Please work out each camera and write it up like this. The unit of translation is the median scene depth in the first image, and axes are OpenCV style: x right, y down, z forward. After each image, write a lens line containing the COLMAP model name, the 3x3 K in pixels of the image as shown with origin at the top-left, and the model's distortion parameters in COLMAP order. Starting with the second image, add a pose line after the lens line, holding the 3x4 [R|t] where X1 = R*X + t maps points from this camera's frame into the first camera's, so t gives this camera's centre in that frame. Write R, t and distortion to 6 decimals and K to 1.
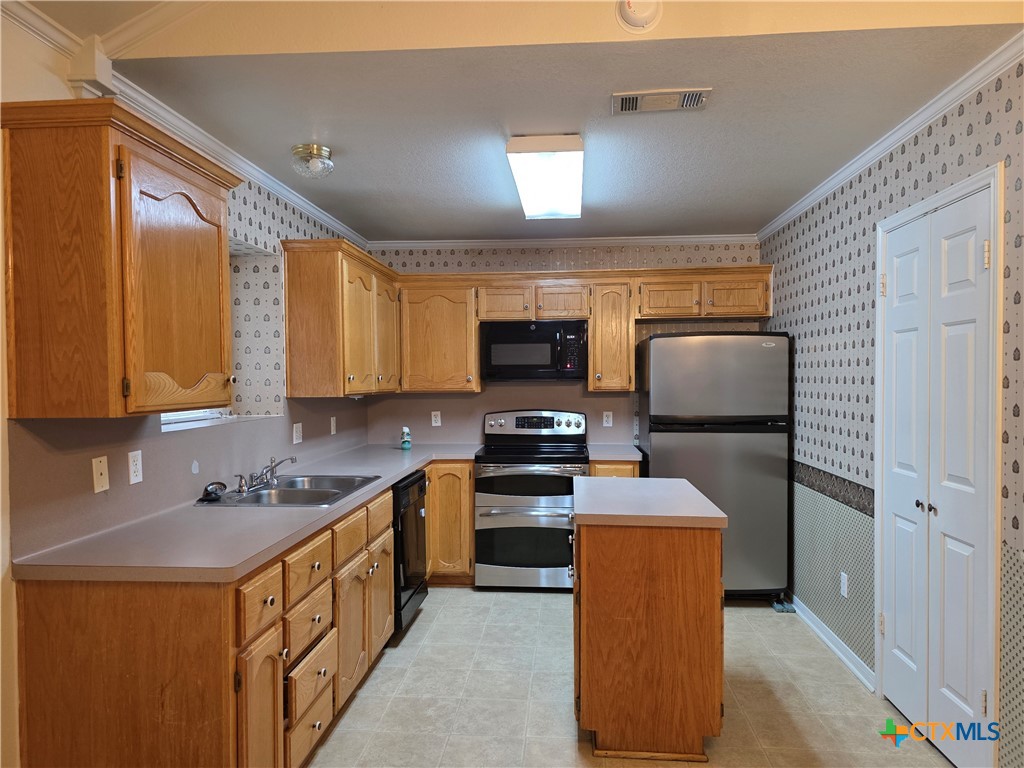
lens RADIAL K [[696.6, 0, 512.0], [0, 696.6, 384.0], [0, 0, 1]] dist [0.049955, -0.001623]
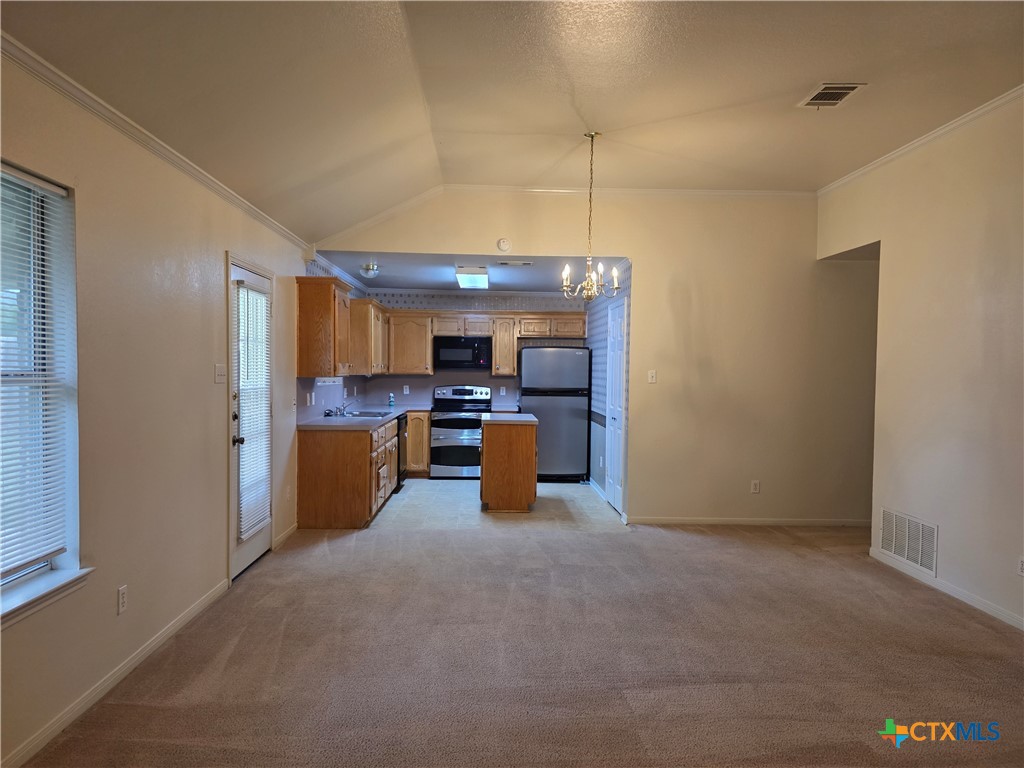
lens RADIAL K [[665.2, 0, 510.7], [0, 665.2, 397.4], [0, 0, 1]] dist [0.054845, -0.054461]
pose [[0.992900, 0.012396, 0.118301, -0.052381], [-0.016499, 0.999293, 0.033770, 0.009216], [-0.117799, -0.035482, 0.992403, -0.806957]]
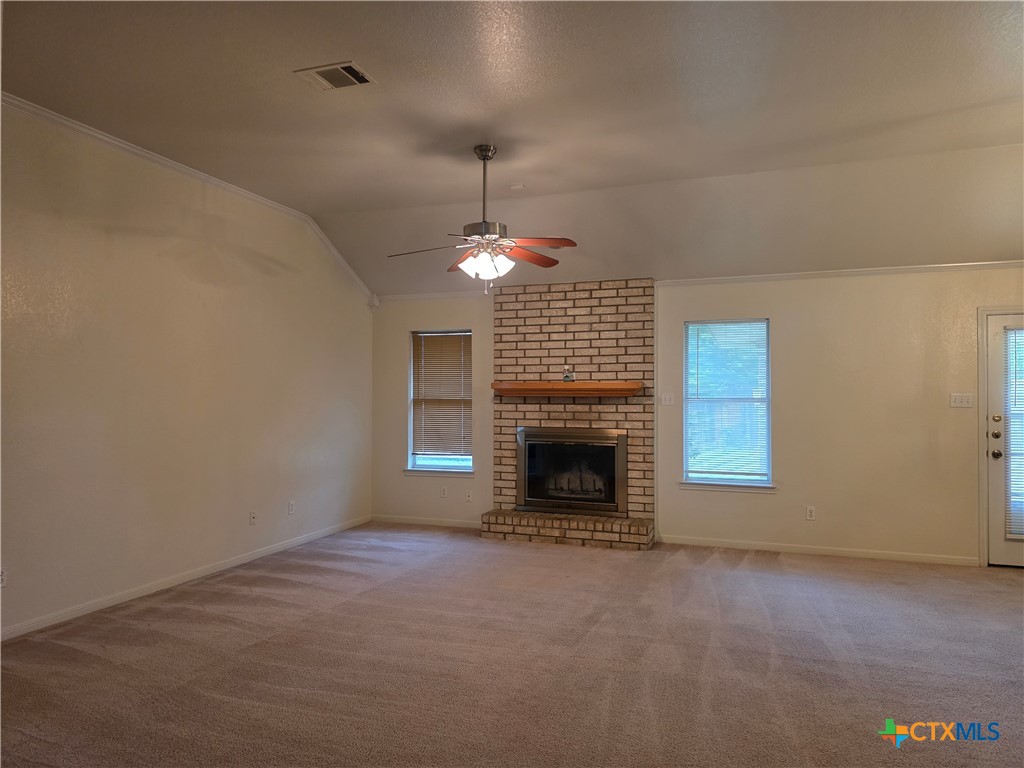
lens RADIAL K [[696.6, 0, 512.0], [0, 696.6, 384.0], [0, 0, 1]] dist [0.049955, -0.001623]
pose [[-0.241477, -0.009241, -0.970363, 1.011853], [-0.009314, 0.999931, -0.007205, 0.001999], [0.970362, 0.007298, -0.241546, -0.390490]]
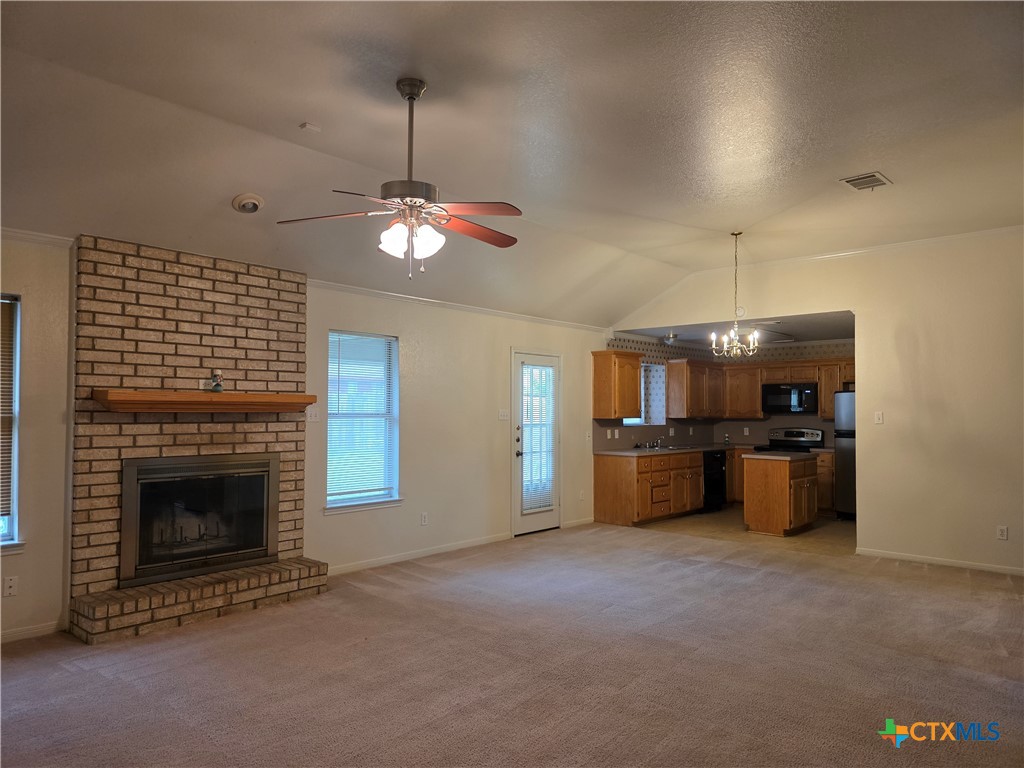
lens RADIAL K [[665.2, 0, 510.7], [0, 665.2, 397.4], [0, 0, 1]] dist [0.054845, -0.054461]
pose [[0.801375, -0.005769, -0.598134, 0.581349], [-0.013095, 0.999545, -0.027185, 0.014813], [0.598019, 0.029618, 0.800935, -1.114931]]
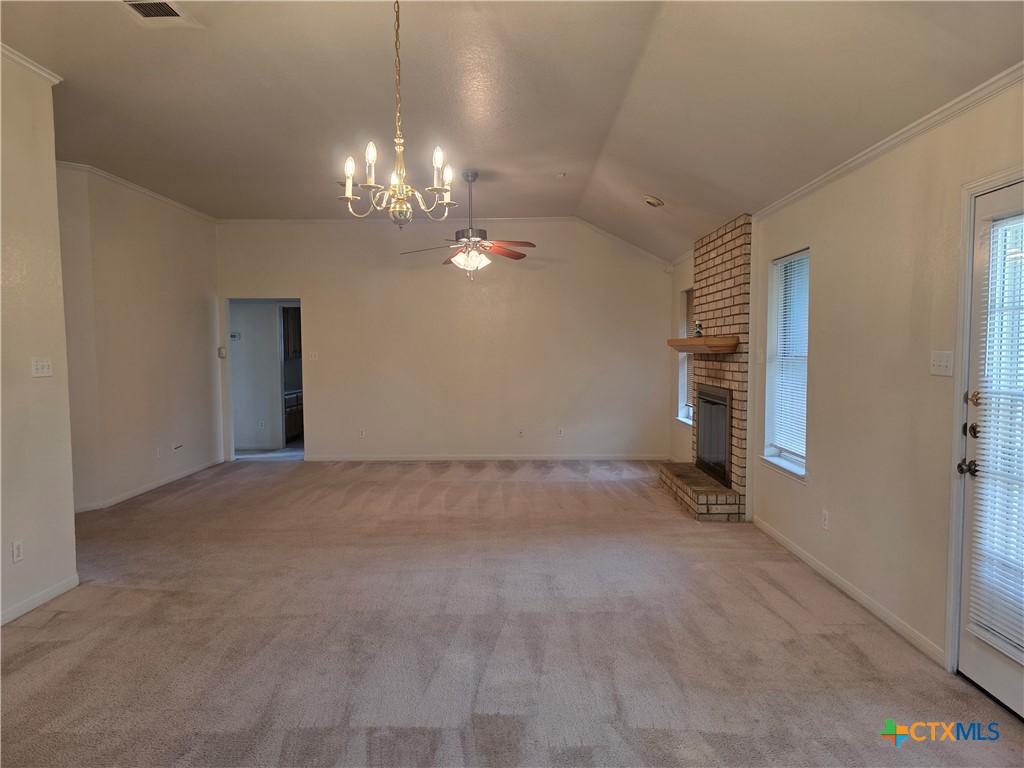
lens RADIAL K [[696.6, 0, 512.0], [0, 696.6, 384.0], [0, 0, 1]] dist [0.049955, -0.001623]
pose [[-0.997728, 0.016425, -0.065342, 0.123025], [0.012476, 0.998096, 0.060402, -0.010197], [0.066209, 0.059449, -0.996033, 0.658658]]
